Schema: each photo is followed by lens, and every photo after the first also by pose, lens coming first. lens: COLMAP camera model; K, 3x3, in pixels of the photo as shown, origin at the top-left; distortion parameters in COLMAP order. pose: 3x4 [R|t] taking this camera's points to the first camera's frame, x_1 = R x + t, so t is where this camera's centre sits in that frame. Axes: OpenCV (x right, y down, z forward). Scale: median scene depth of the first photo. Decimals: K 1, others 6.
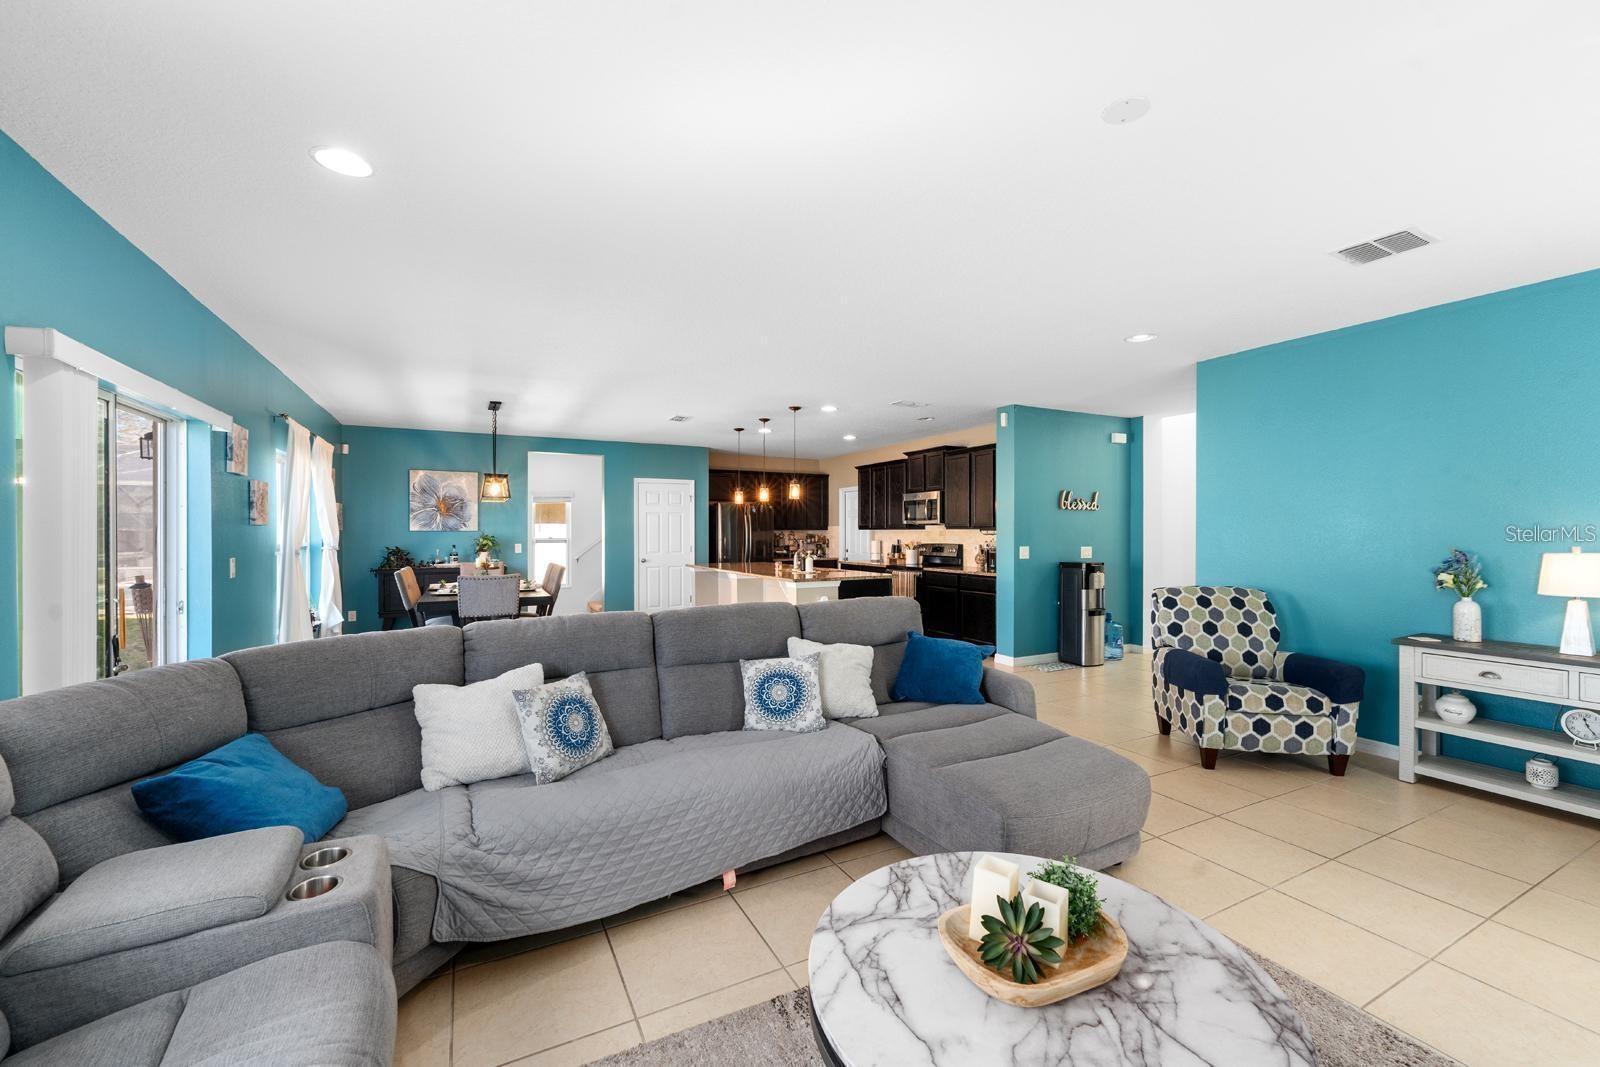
lens RADIAL K [[649.4, 0, 805.3], [0, 649.4, 529.5], [0, 0, 1]] dist [-0.000037, -0.000572]
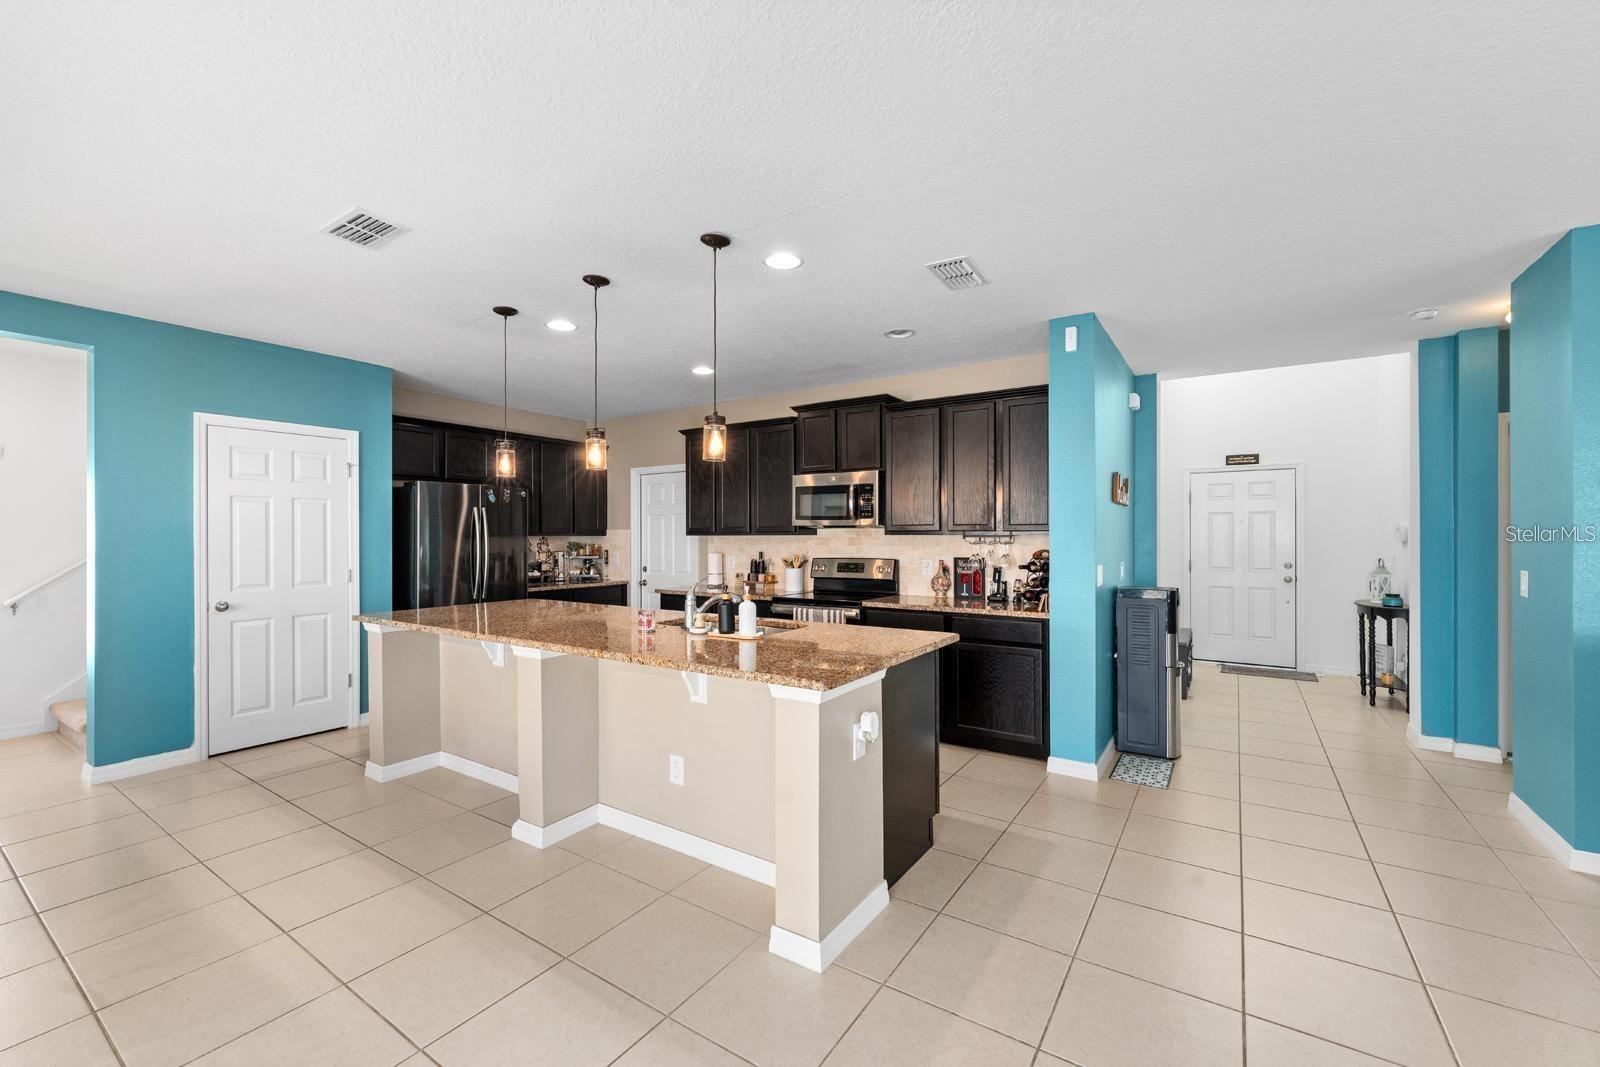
lens RADIAL K [[649.4, 0, 799.3], [0, 649.4, 533.5], [0, 0, 1]] dist [-0.000037, -0.000572]
pose [[0.878297, 0.001711, 0.478113, -0.127705], [-0.000647, 0.999997, -0.002390, -0.000190], [-0.478116, 0.001790, 0.878295, 0.471164]]
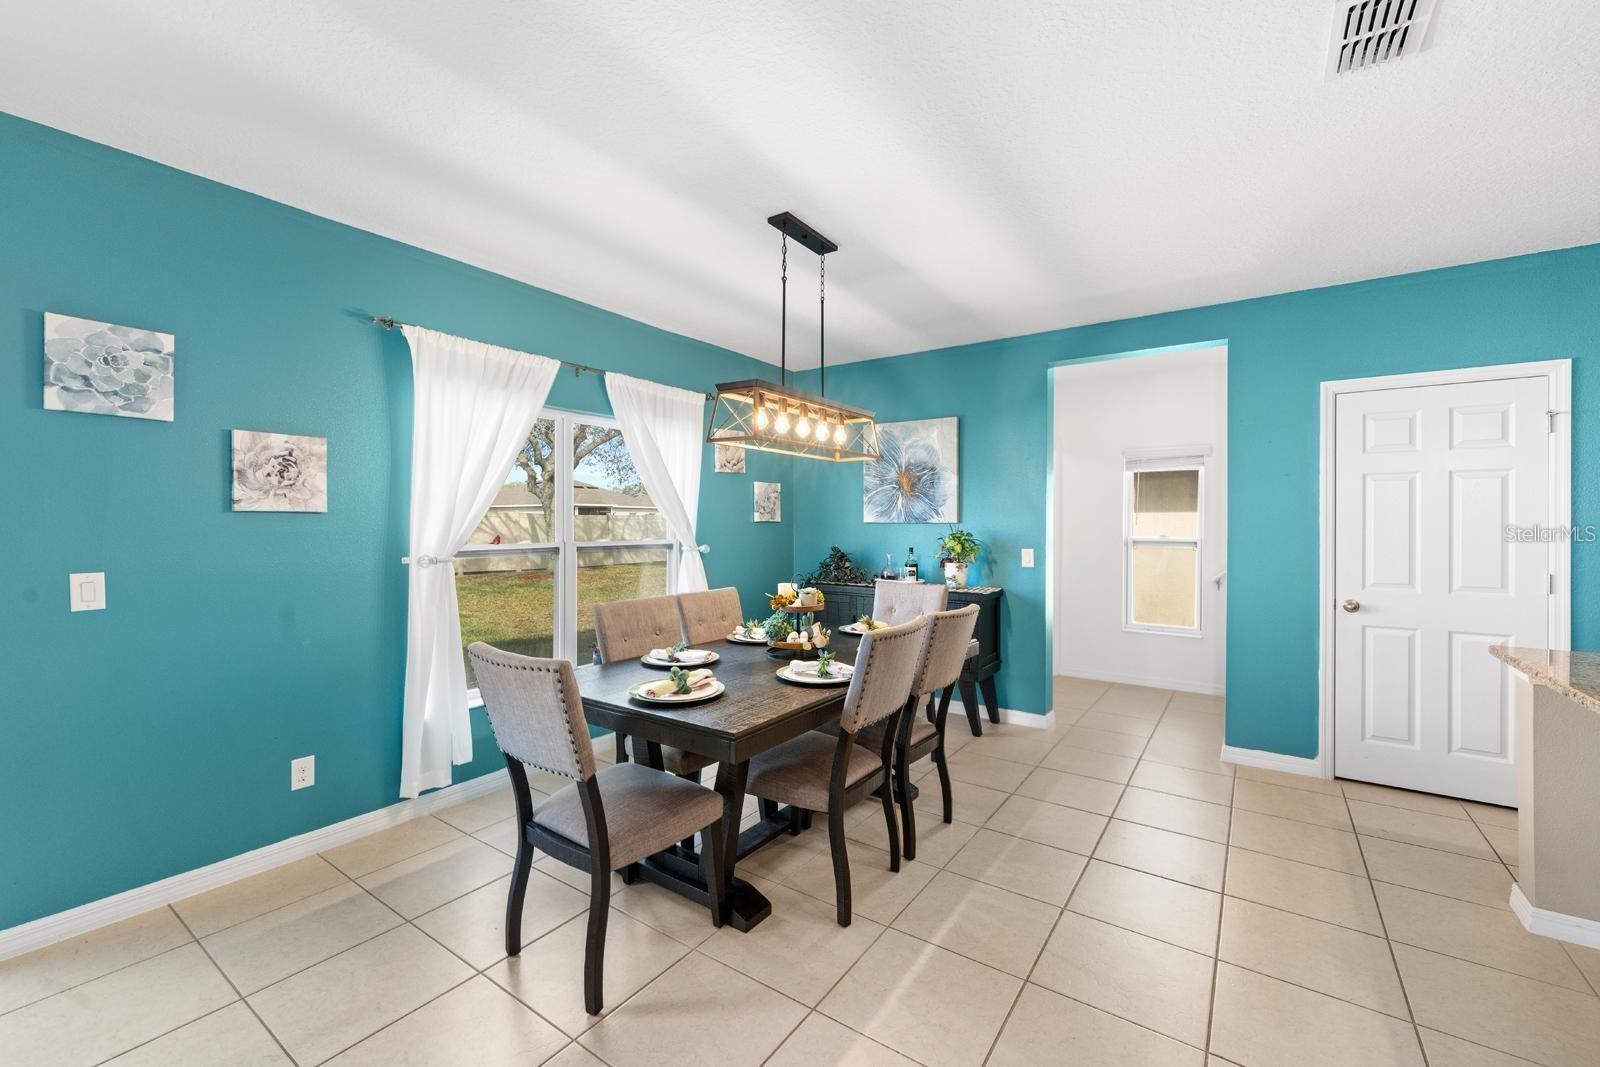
lens RADIAL K [[649.4, 0, 794.0], [0, 649.4, 529.9], [0, 0, 1]] dist [-0.000037, -0.000572]
pose [[0.452873, 0.008669, -0.891533, -0.071815], [-0.007471, 0.999955, 0.005928, 0.005445], [0.891544, 0.003976, 0.452917, 0.598905]]
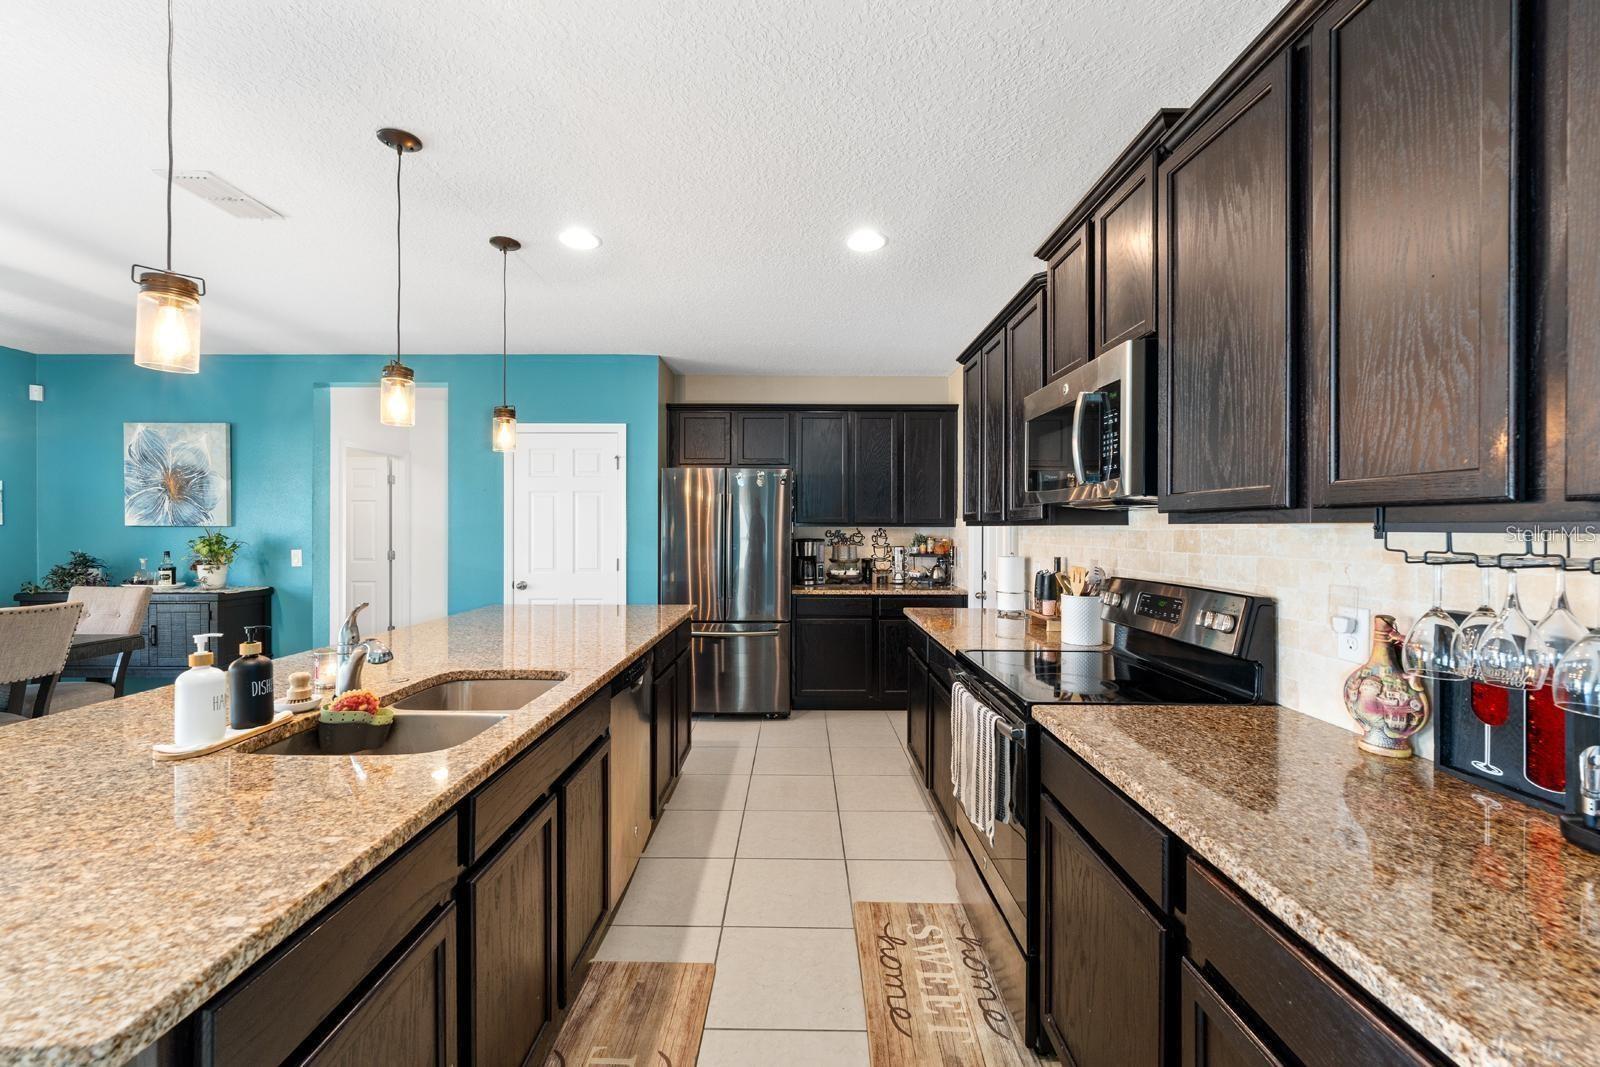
lens RADIAL K [[649.4, 0, 794.4], [0, 649.4, 524.4], [0, 0, 1]] dist [-0.000037, -0.000572]
pose [[0.881457, 0.001071, -0.472263, 0.192615], [-0.002437, 0.999994, -0.002281, 0.000591], [0.472258, 0.003162, 0.881455, 0.700587]]
